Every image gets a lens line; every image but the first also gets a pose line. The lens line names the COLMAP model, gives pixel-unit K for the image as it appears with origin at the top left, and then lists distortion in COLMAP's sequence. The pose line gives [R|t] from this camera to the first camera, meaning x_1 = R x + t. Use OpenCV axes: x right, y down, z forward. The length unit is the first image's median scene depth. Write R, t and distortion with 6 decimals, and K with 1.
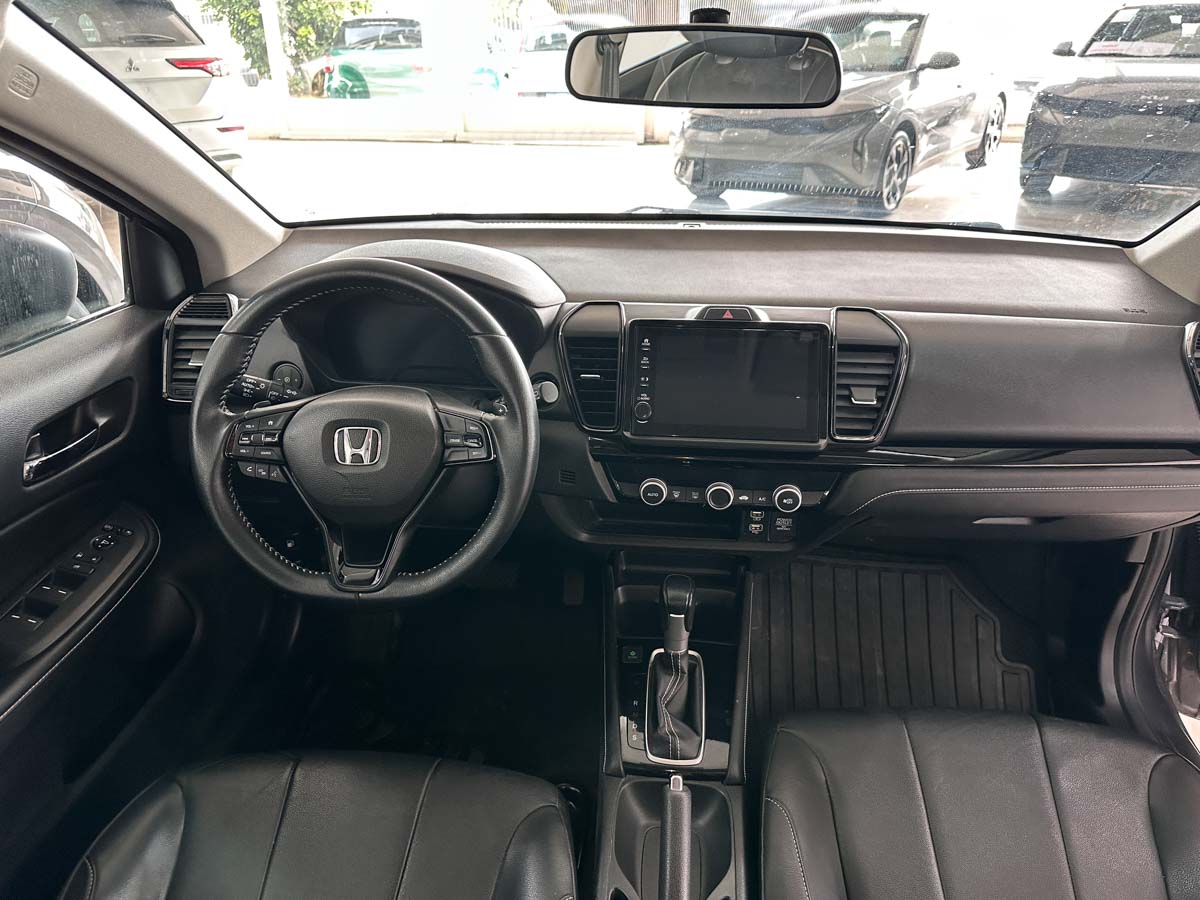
lens RADIAL K [[853.3, 0, 590.7], [0, 853.3, 449.3], [0, 0, 1]] dist [0.006890, -0.029266]
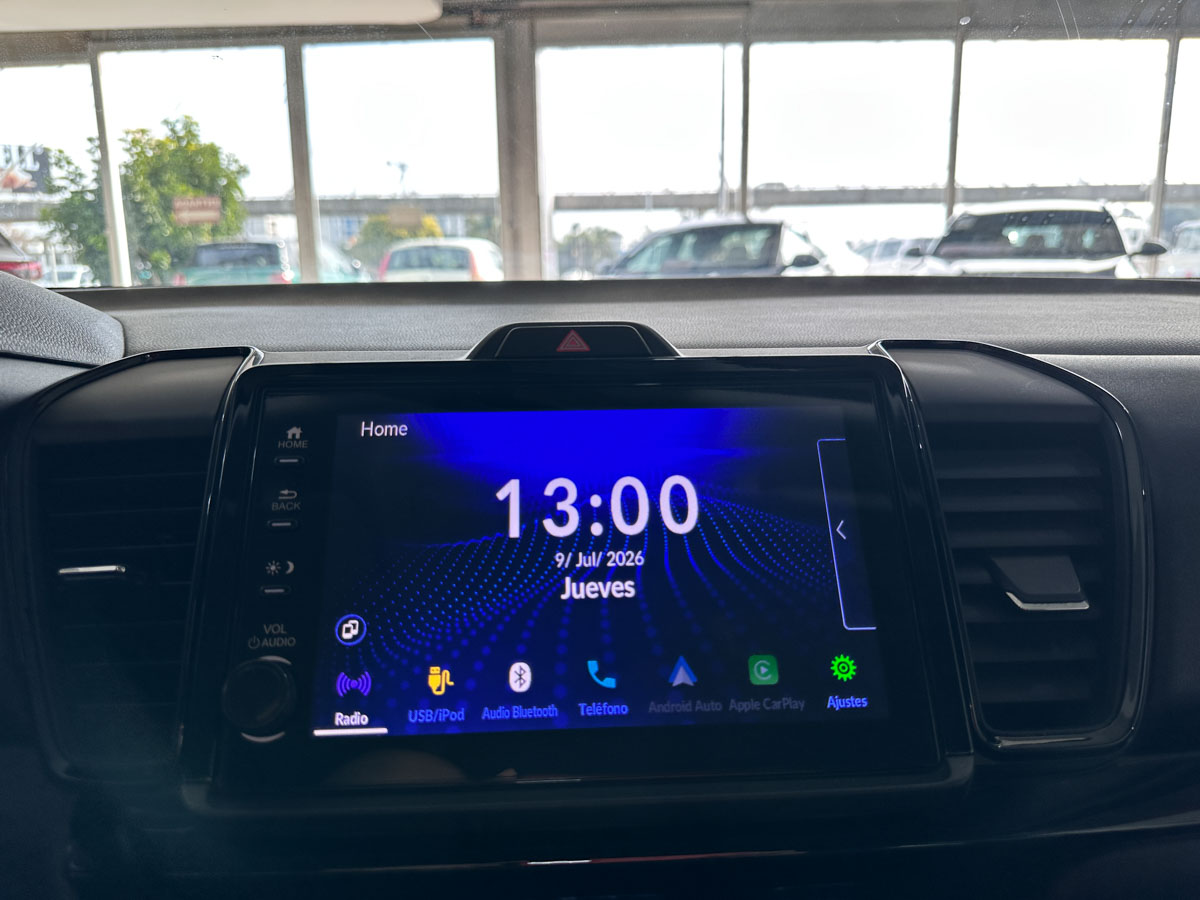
lens RADIAL K [[853.3, 0, 590.7], [0, 853.3, 449.3], [0, 0, 1]] dist [0.006890, -0.029266]
pose [[0.990364, -0.037143, 0.133414, 0.124191], [0.069663, 0.966221, -0.248123, -0.044644], [-0.119692, 0.255026, 0.959498, 0.715634]]
